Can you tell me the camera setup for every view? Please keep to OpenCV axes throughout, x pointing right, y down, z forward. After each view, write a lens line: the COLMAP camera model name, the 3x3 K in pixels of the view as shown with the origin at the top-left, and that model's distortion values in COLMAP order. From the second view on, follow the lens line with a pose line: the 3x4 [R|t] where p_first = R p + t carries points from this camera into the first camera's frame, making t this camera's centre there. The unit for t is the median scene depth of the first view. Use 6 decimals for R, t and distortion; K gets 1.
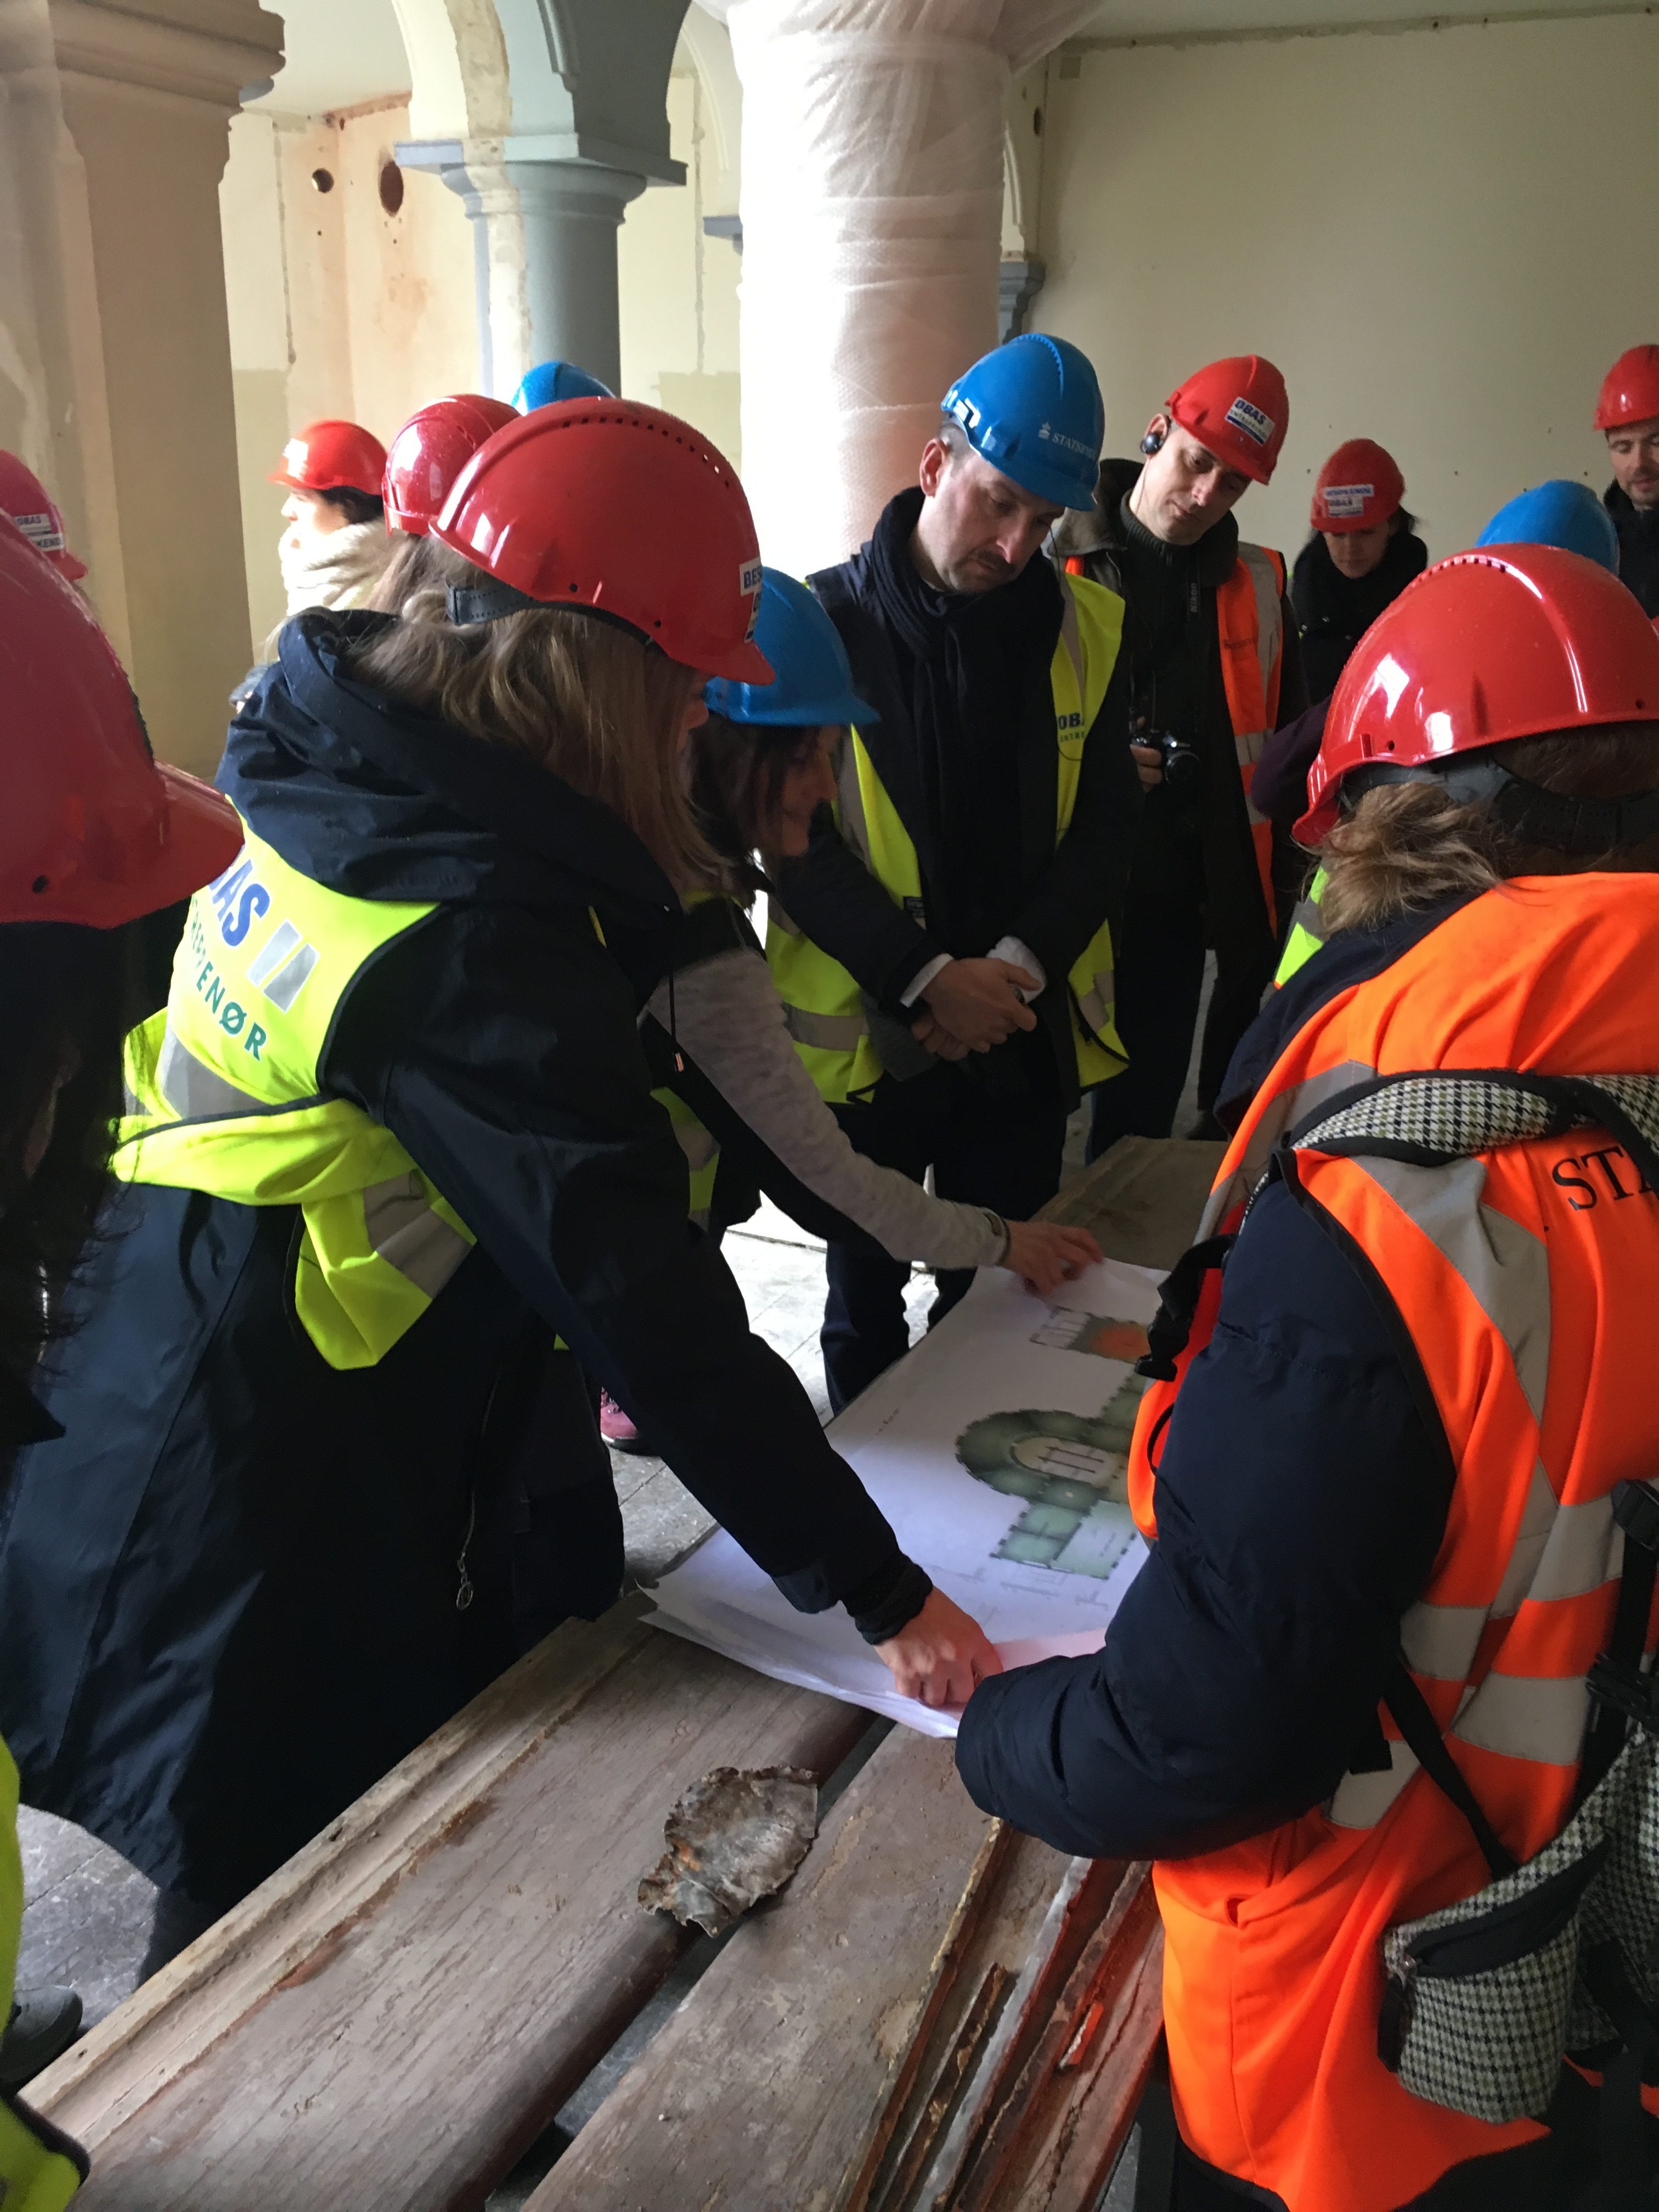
lens RADIAL K [[1910.6, 0, 816.7], [0, 1910.6, 1101.9], [0, 0, 1]] dist [0.080029, -0.104154]
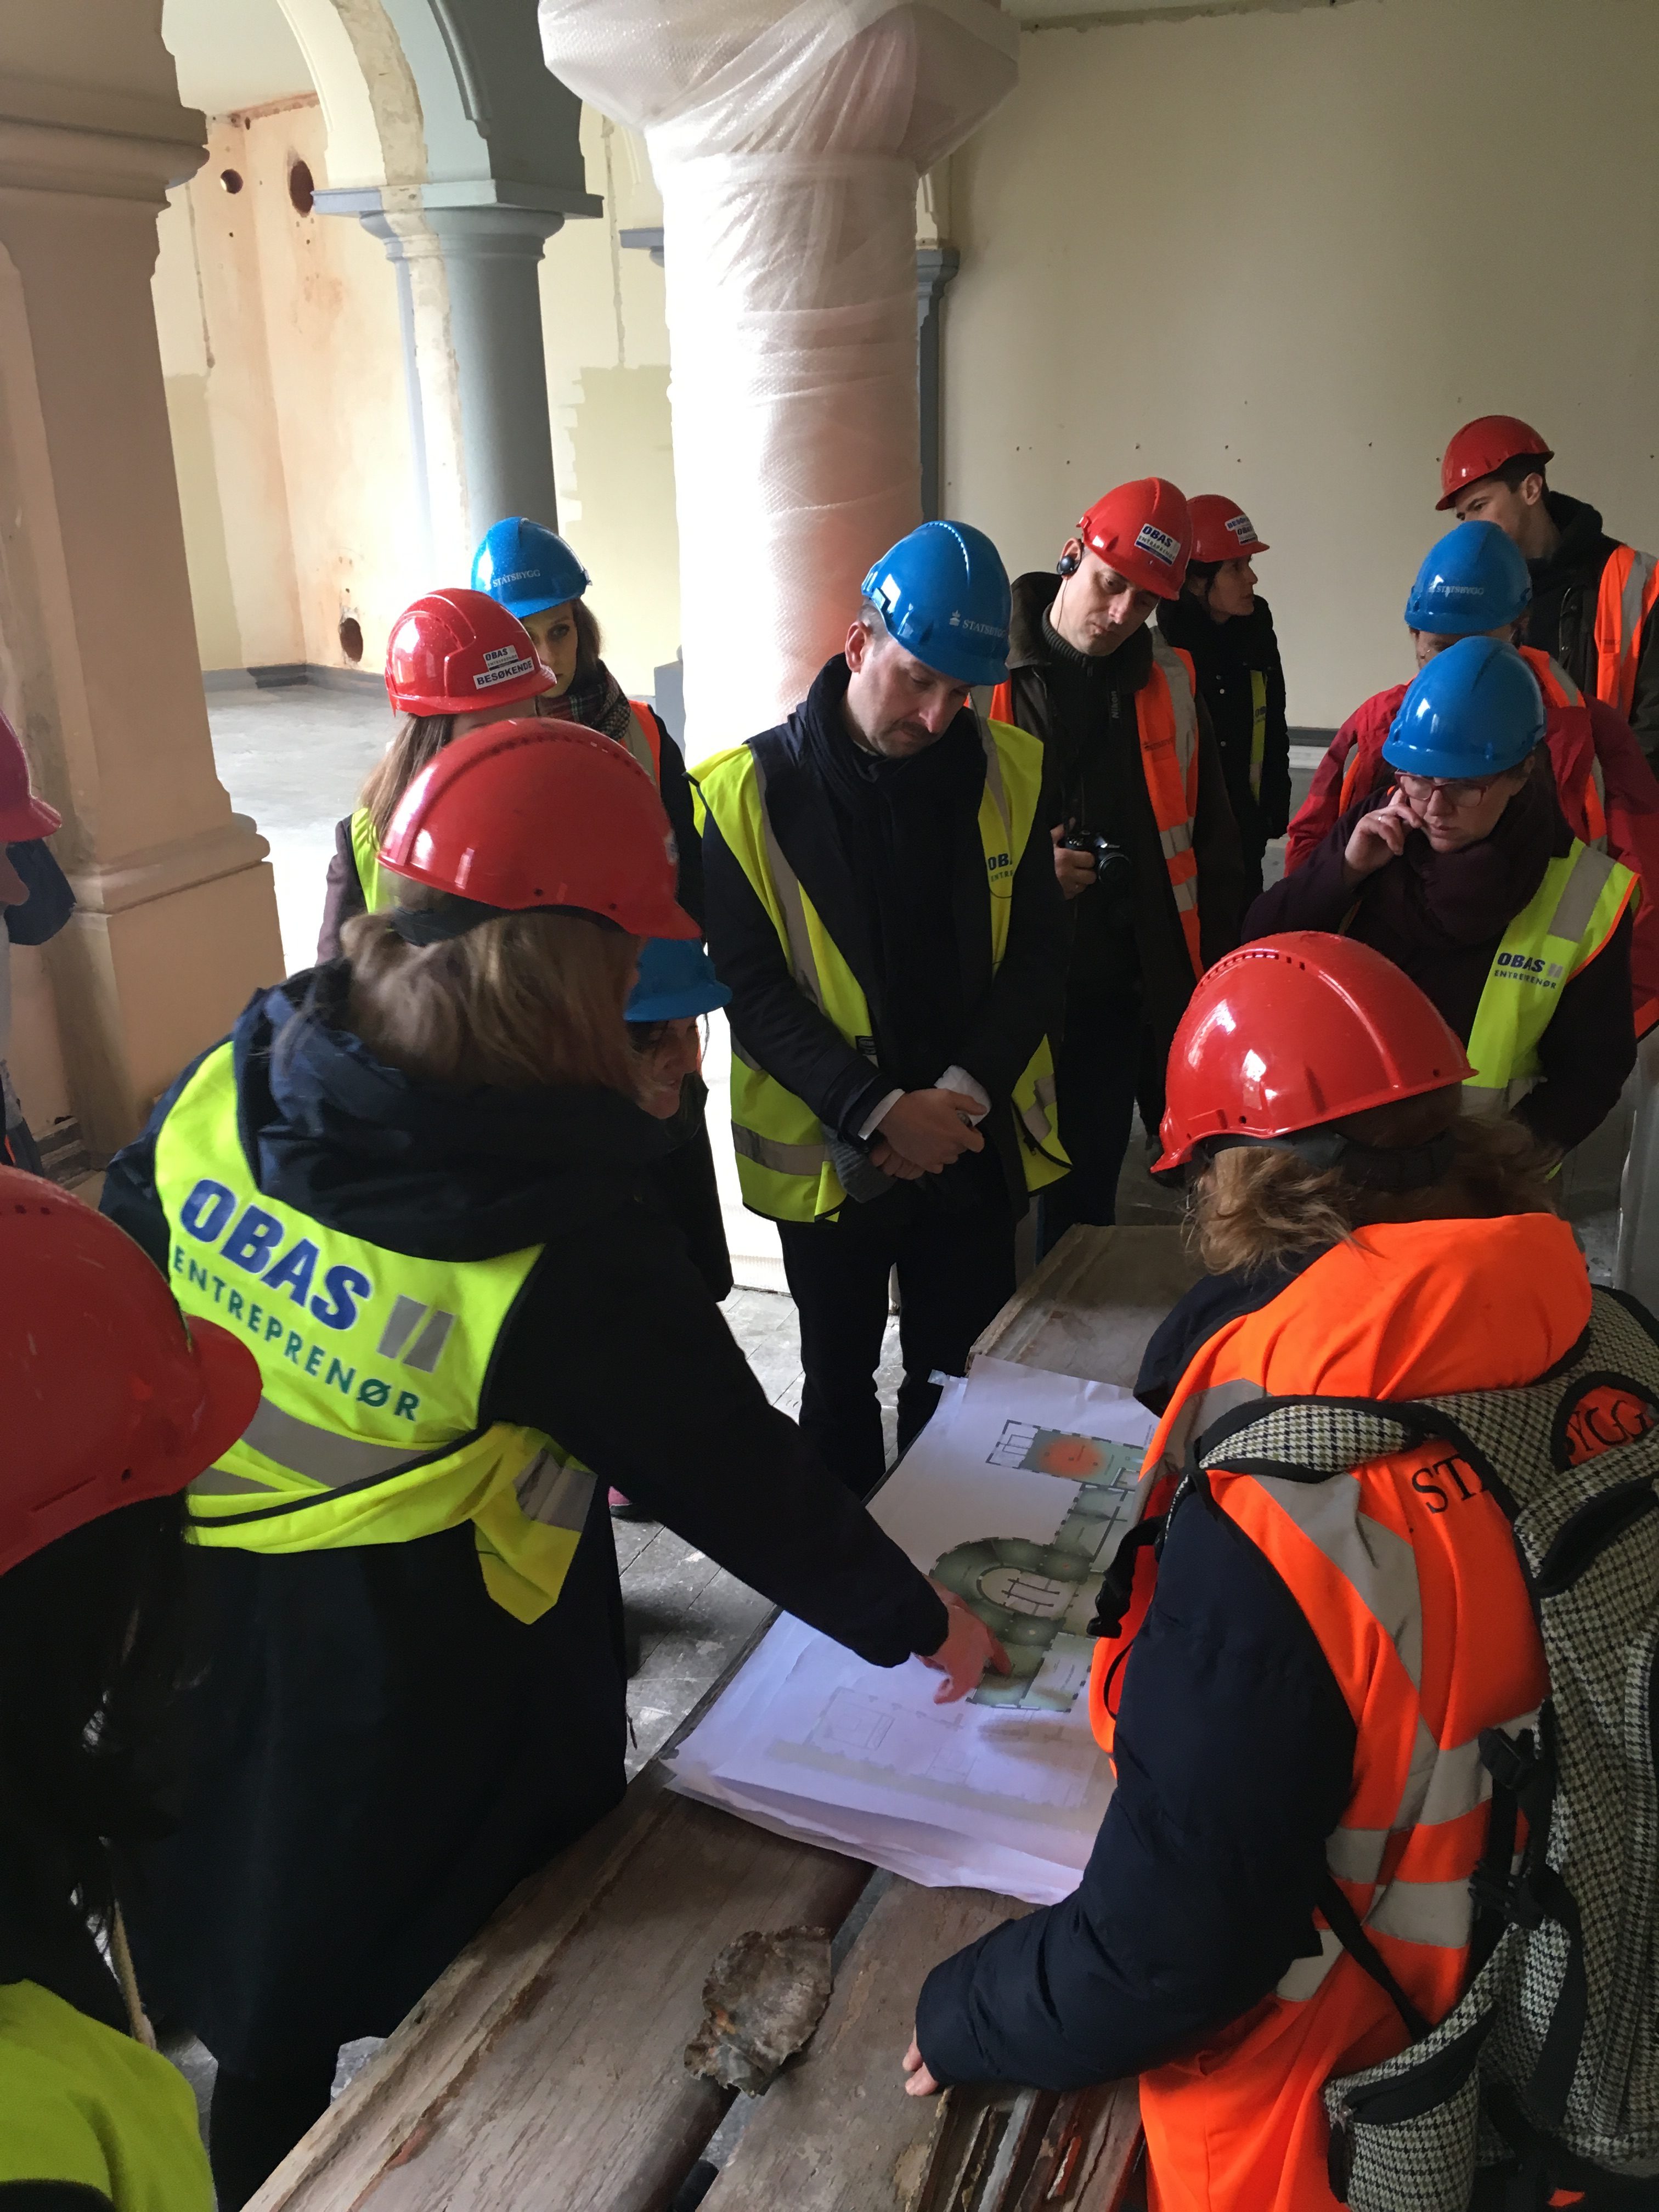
lens RADIAL K [[1910.6, 0, 816.7], [0, 1910.6, 1101.9], [0, 0, 1]] dist [0.080029, -0.104154]
pose [[0.998483, -0.050315, 0.022359, -0.008446], [0.049613, 0.998290, 0.030929, -0.190485], [-0.023877, -0.029773, 0.999271, -0.151240]]
